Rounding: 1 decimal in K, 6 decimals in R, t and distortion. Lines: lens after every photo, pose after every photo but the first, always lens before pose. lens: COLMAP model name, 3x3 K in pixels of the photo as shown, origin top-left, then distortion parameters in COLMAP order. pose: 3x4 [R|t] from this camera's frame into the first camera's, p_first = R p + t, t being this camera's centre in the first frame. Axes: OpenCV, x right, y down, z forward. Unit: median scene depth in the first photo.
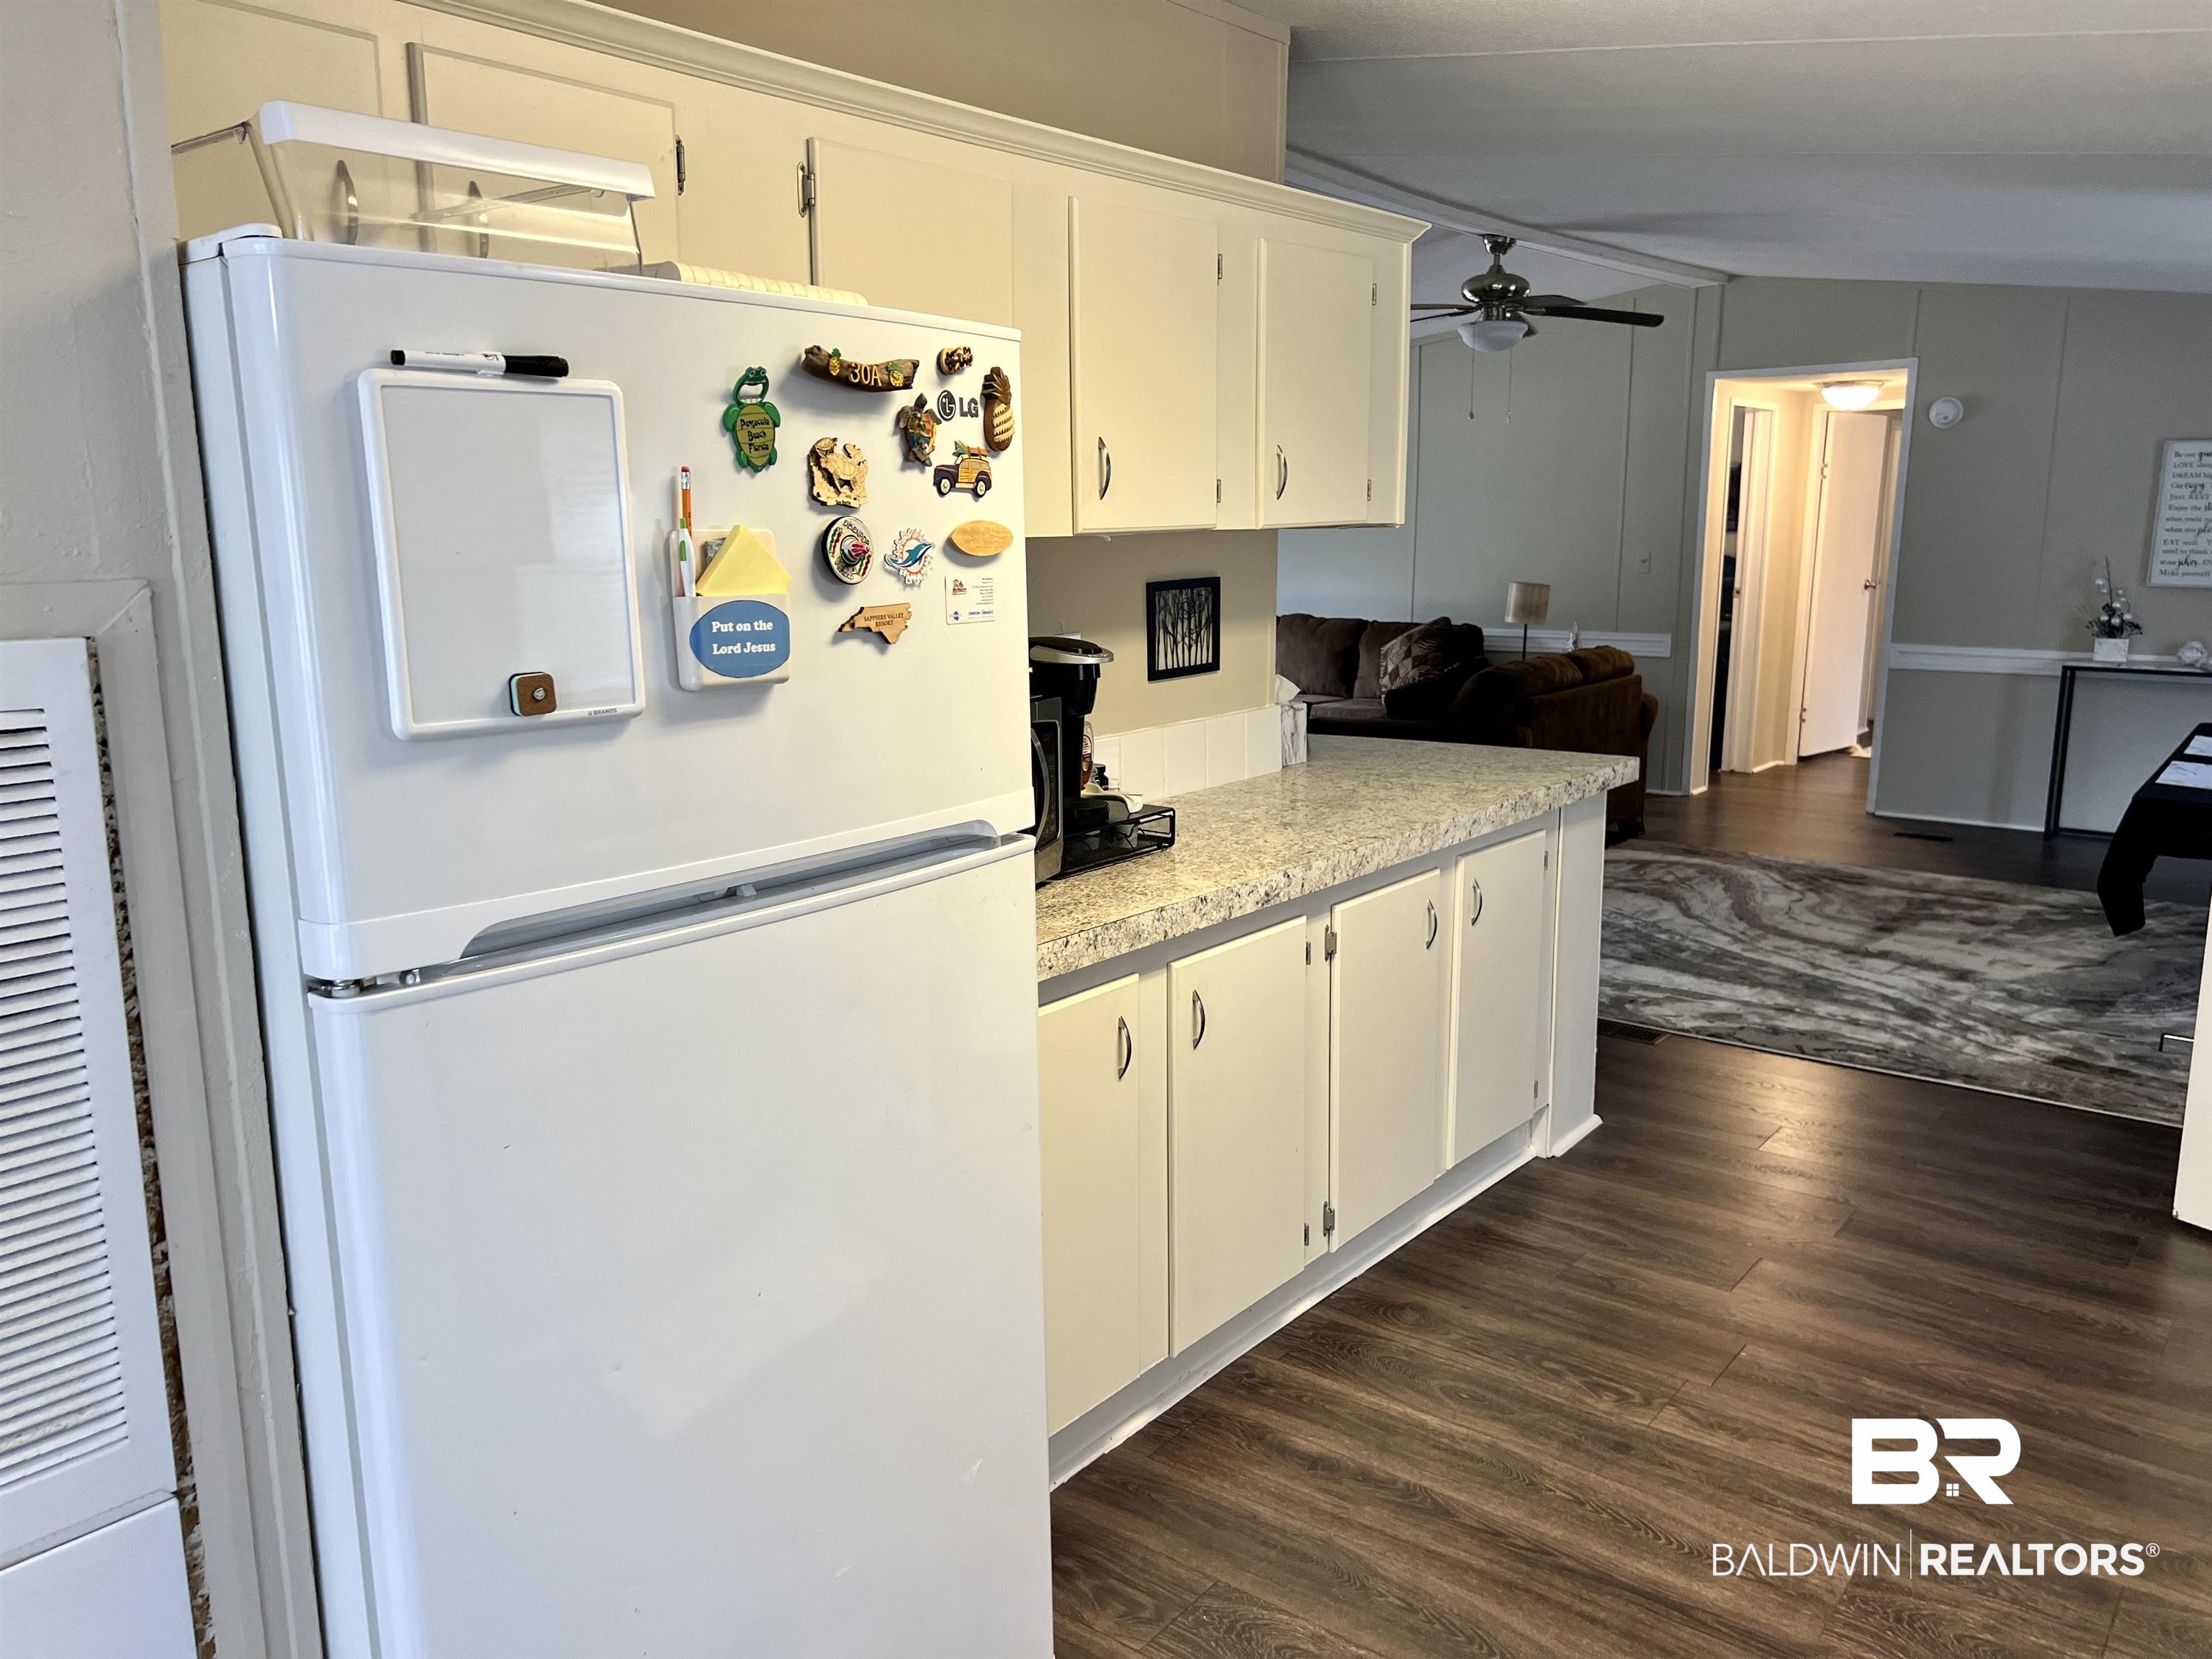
lens RADIAL K [[1670.7, 0, 1098.4], [0, 1670.7, 822.2], [0, 0, 1]] dist [0.043184, -0.041634]
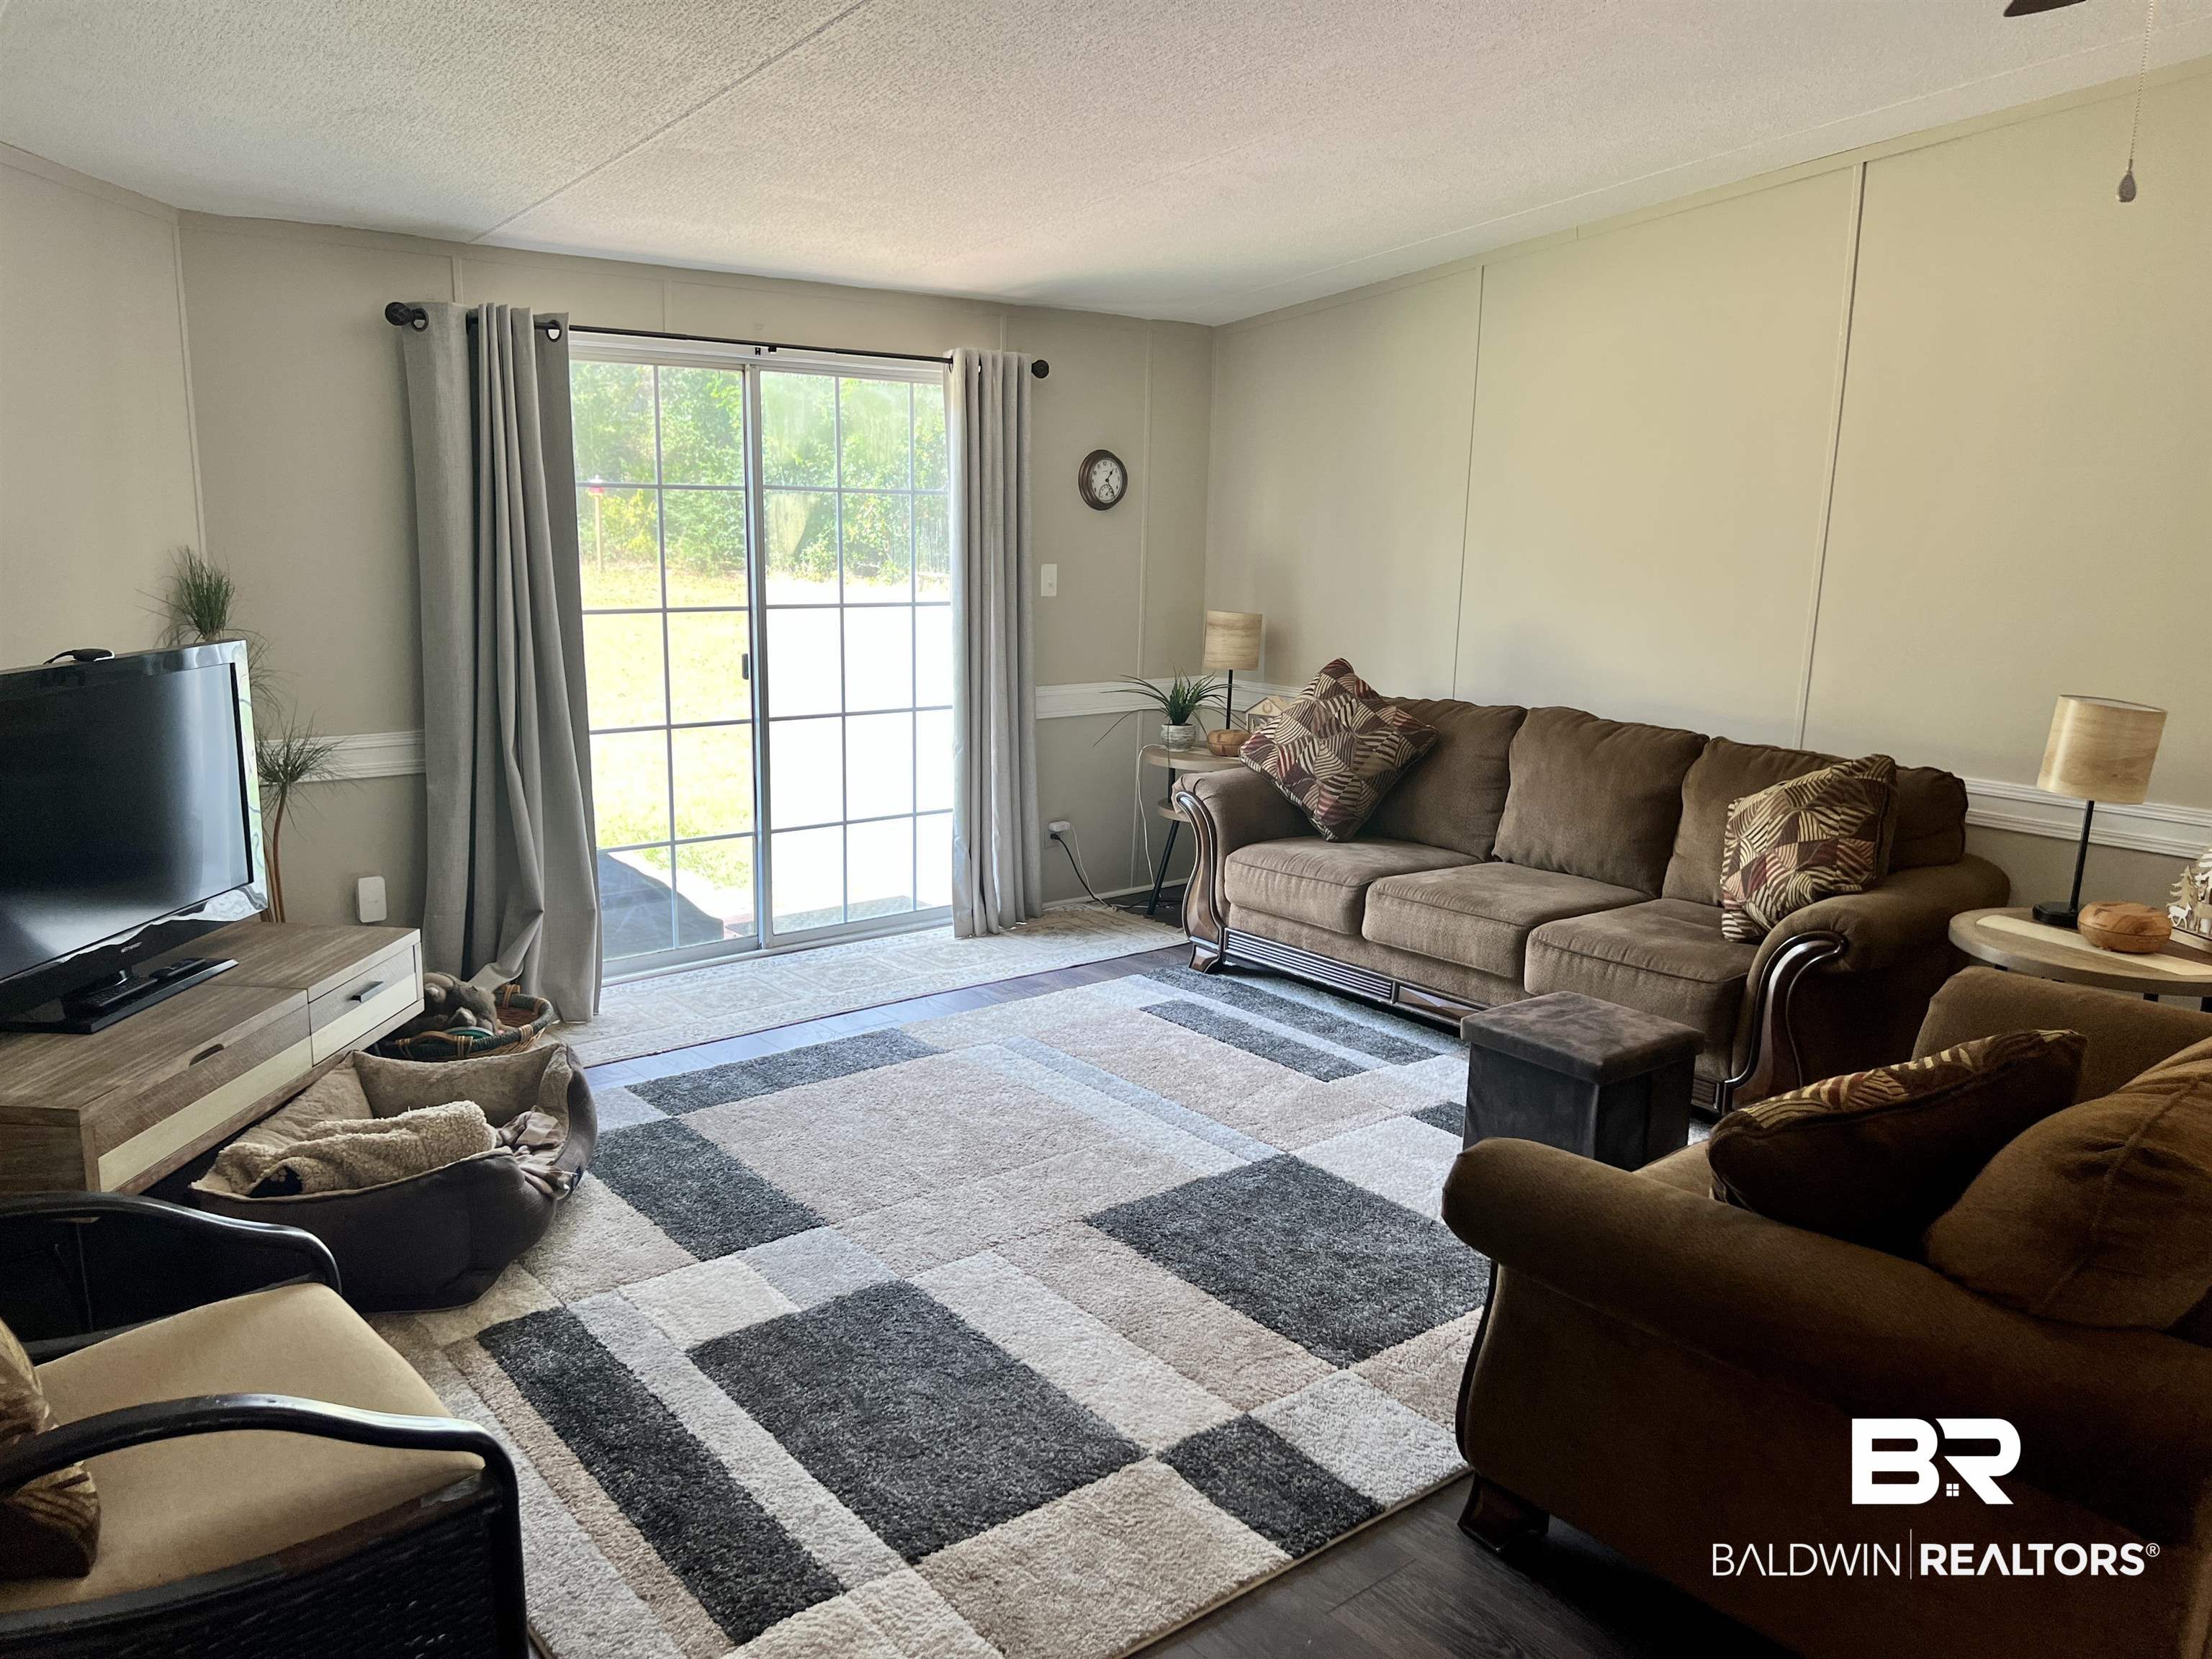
lens RADIAL K [[1670.7, 0, 1124.2], [0, 1670.7, 836.8], [0, 0, 1]] dist [0.043184, -0.041634]
pose [[0.981258, 0.075793, -0.177164, 0.087321], [-0.071624, 0.996986, 0.029824, -0.098385], [0.178891, -0.016576, 0.983729, 0.511244]]
